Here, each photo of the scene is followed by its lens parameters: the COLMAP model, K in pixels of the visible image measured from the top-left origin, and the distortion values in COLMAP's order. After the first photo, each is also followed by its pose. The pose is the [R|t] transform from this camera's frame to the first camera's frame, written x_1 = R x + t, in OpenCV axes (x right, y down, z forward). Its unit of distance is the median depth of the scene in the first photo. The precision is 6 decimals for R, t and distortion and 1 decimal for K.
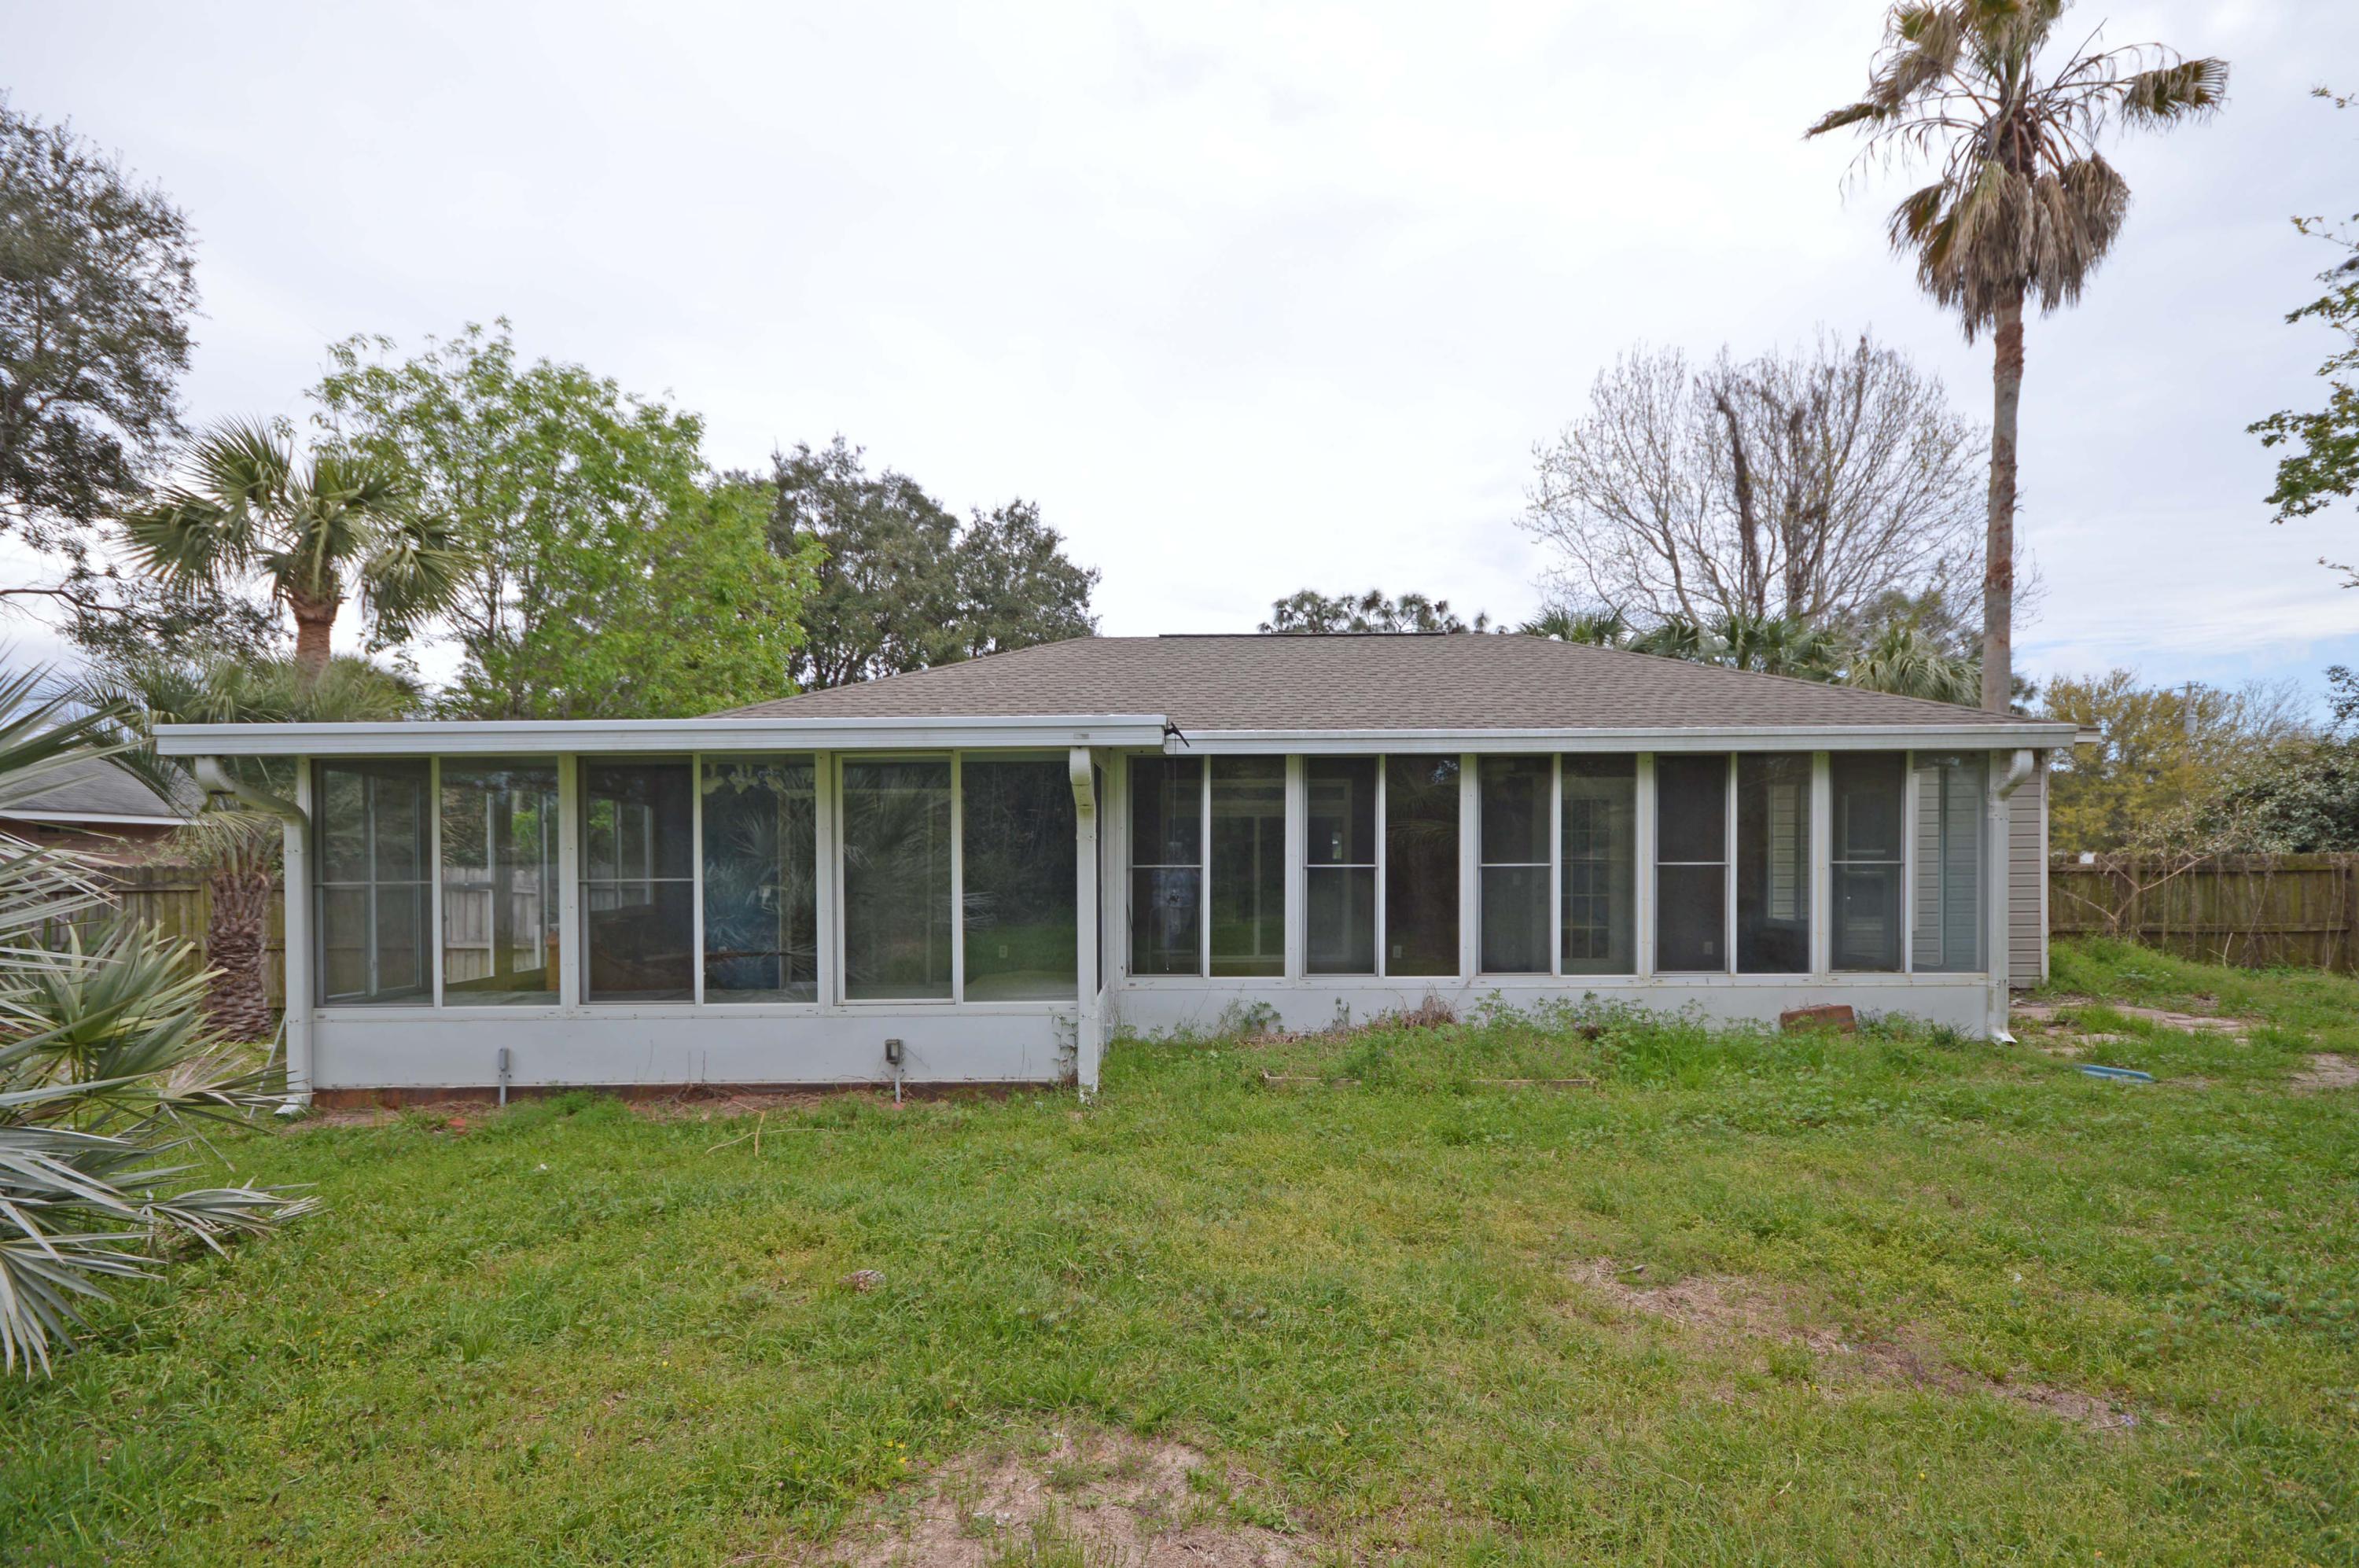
lens RADIAL K [[1136.6, 0, 1184.2], [0, 1136.6, 791.6], [0, 0, 1]] dist [0.010451, -0.013042]
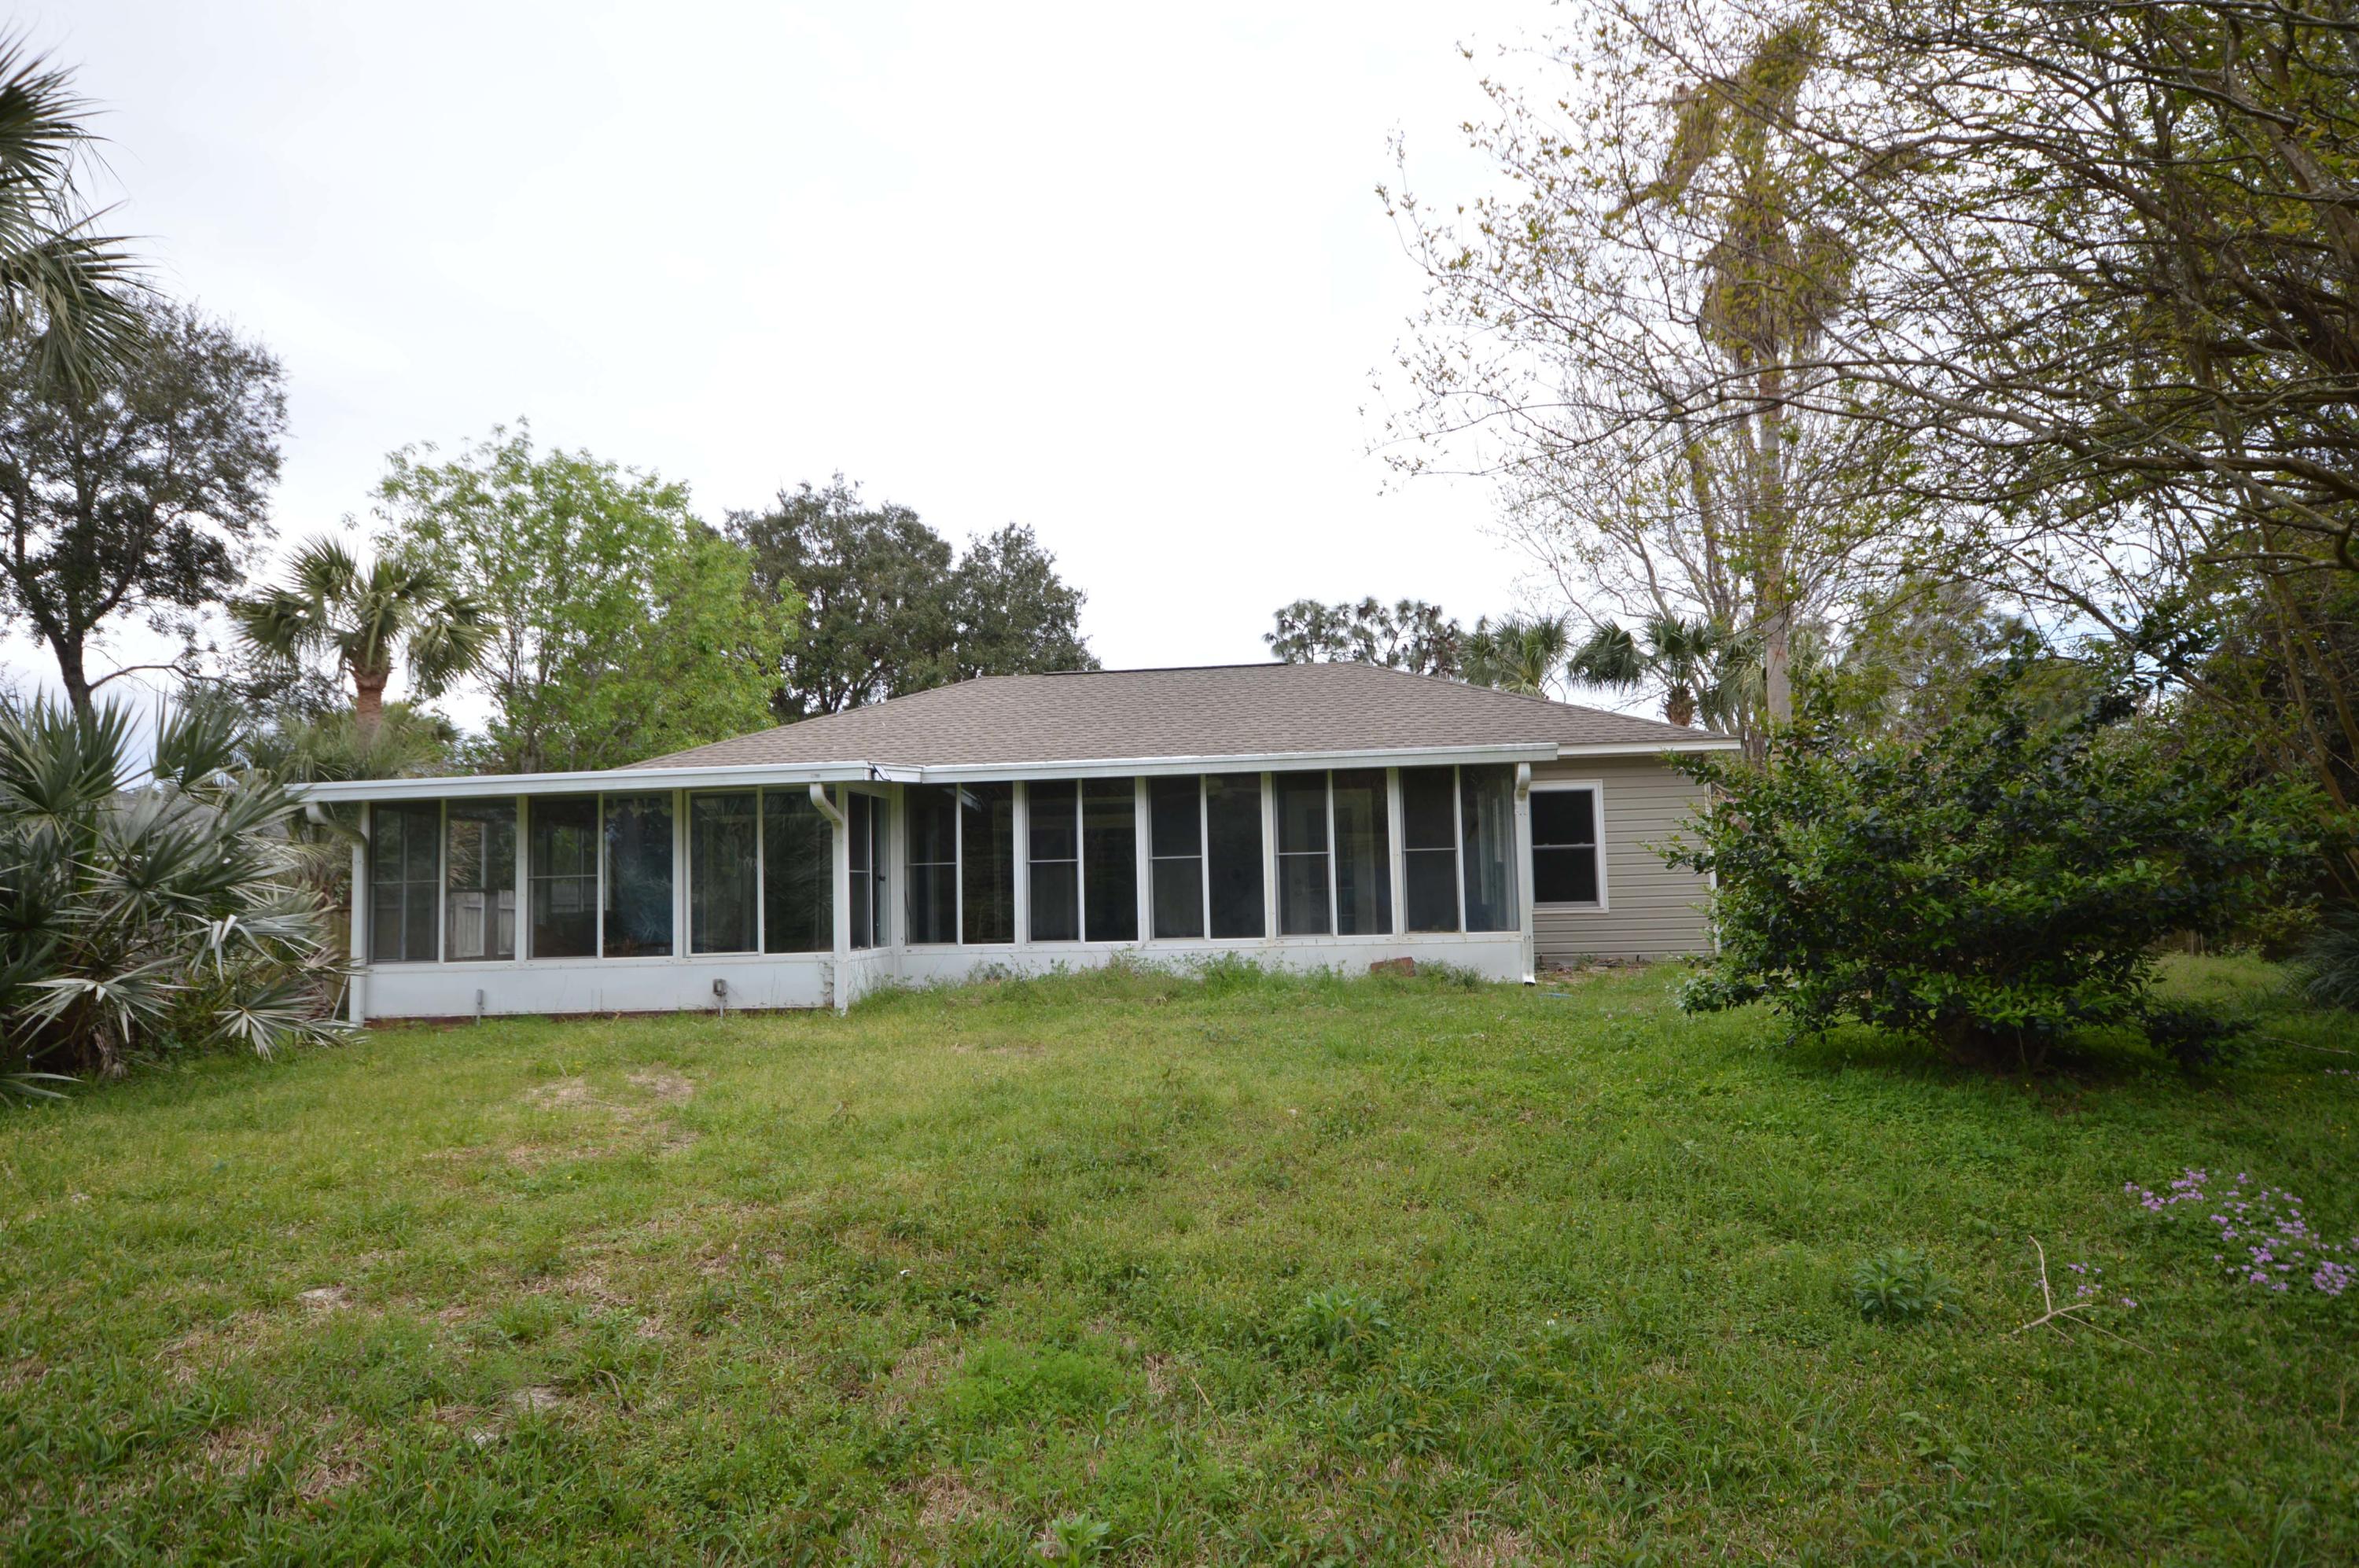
lens RADIAL K [[1457.4, 0, 1177.6], [0, 1457.4, 681.4], [0, 0, 1]] dist [-0.008141, -0.002436]
pose [[0.989725, -0.038263, -0.137767, 0.259532], [0.025372, 0.995236, -0.094140, 0.009275], [0.140713, 0.089678, 0.985981, -0.350617]]
